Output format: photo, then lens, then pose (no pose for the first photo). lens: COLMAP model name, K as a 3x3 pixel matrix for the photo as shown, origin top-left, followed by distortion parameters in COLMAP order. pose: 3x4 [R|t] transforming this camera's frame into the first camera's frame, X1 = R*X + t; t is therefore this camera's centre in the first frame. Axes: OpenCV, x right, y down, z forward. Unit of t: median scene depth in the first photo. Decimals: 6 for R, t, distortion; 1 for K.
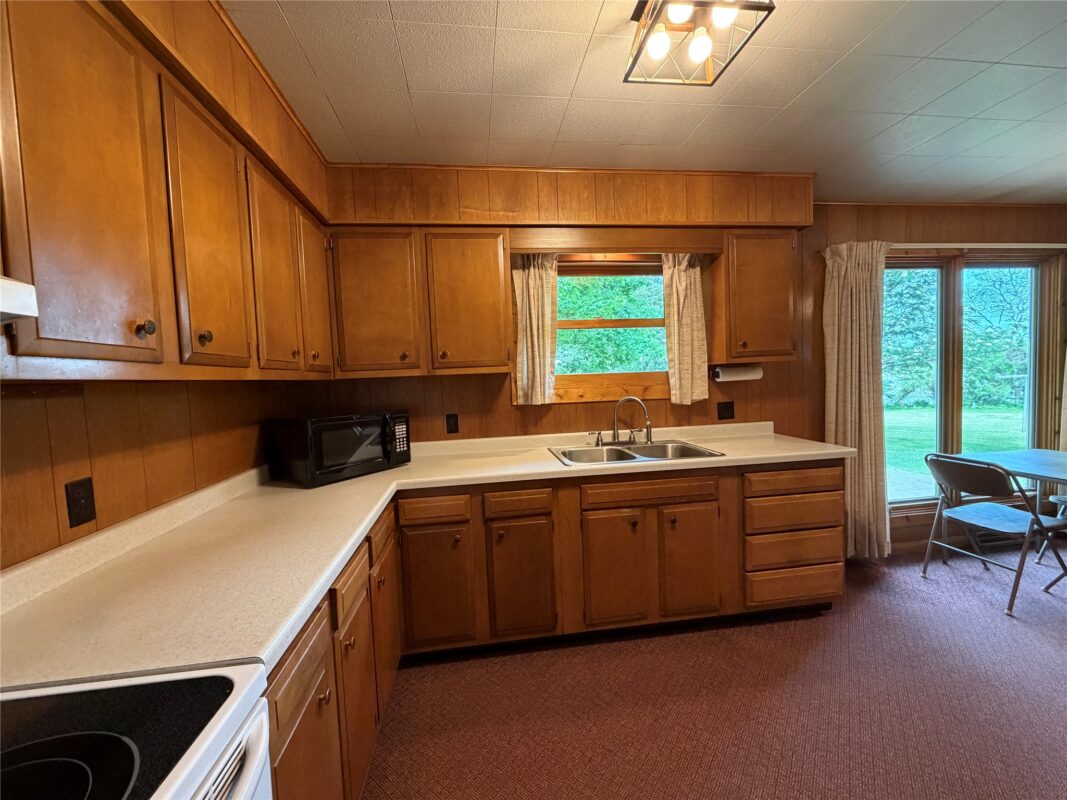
lens RADIAL K [[424.0, 0, 531.9], [0, 424.0, 401.5], [0, 0, 1]] dist [0.000281, -0.000150]
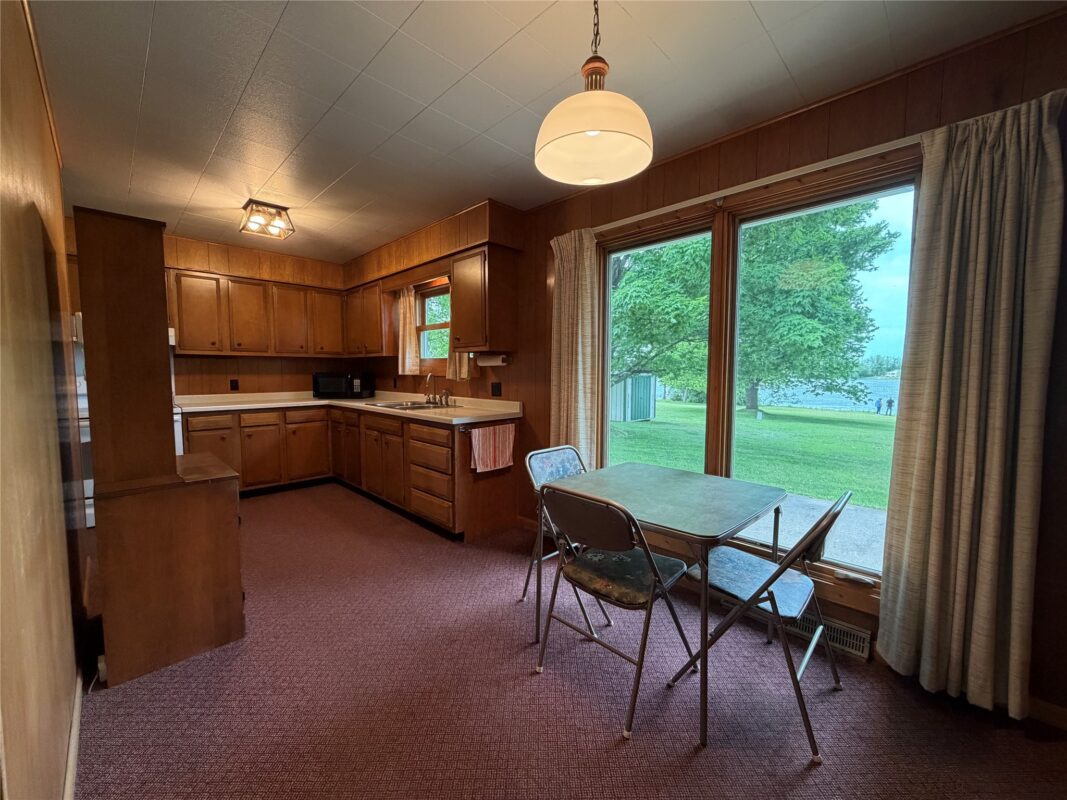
lens RADIAL K [[424.0, 0, 531.9], [0, 424.0, 401.5], [0, 0, 1]] dist [0.000281, -0.000150]
pose [[0.605932, 0.097059, -0.789573, 2.274364], [-0.075626, 0.995062, 0.064282, -0.048680], [0.791914, 0.020762, 0.610280, 0.452734]]
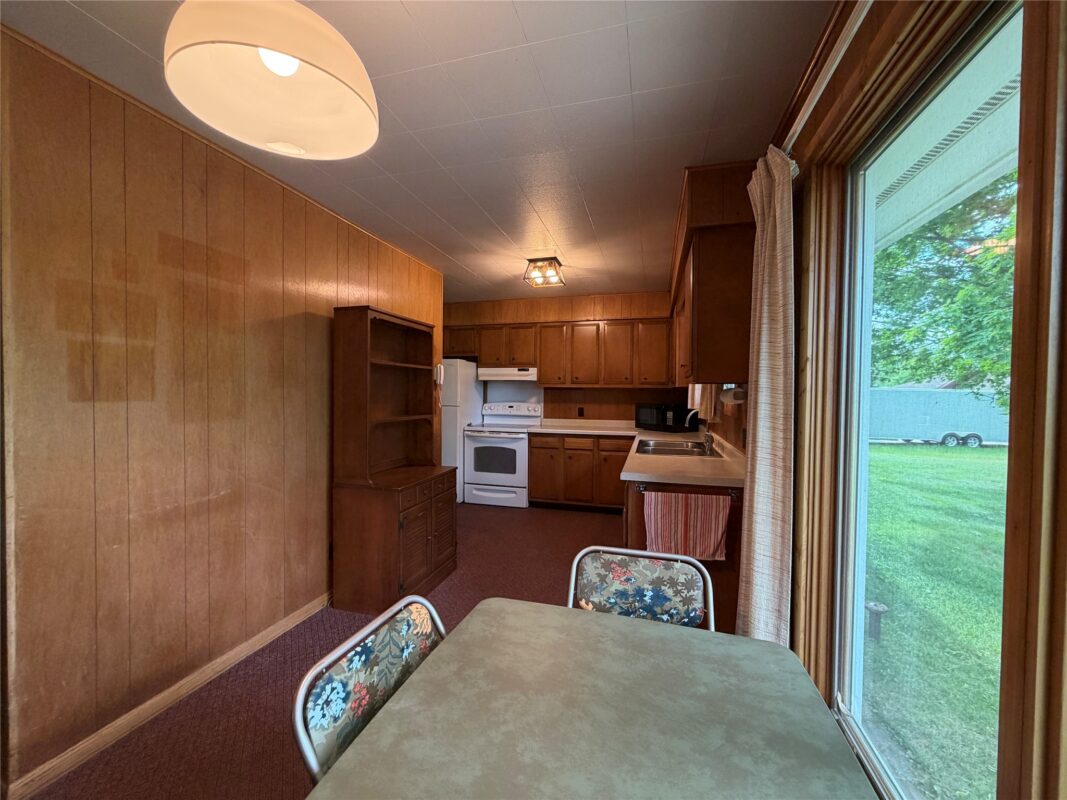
lens RADIAL K [[424.0, 0, 531.9], [0, 424.0, 401.5], [0, 0, 1]] dist [0.000281, -0.000150]
pose [[-0.403083, 0.057289, -0.913369, 2.067089], [-0.049054, 0.995251, 0.084073, -0.152012], [0.913848, 0.078693, -0.398358, 1.394973]]
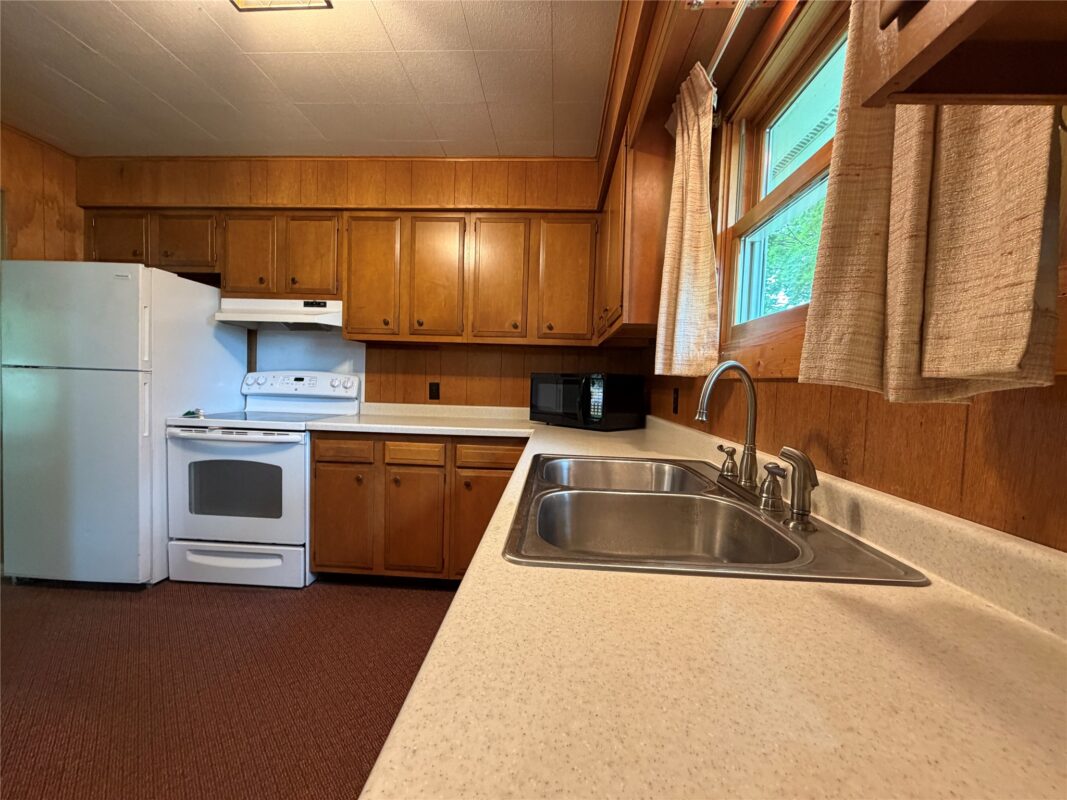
lens RADIAL K [[424.0, 0, 531.9], [0, 424.0, 401.5], [0, 0, 1]] dist [0.000281, -0.000150]
pose [[-0.191134, 0.077980, -0.978462, 0.808201], [-0.082698, 0.992016, 0.095214, 0.000815], [0.978074, 0.099115, -0.183159, 1.206331]]
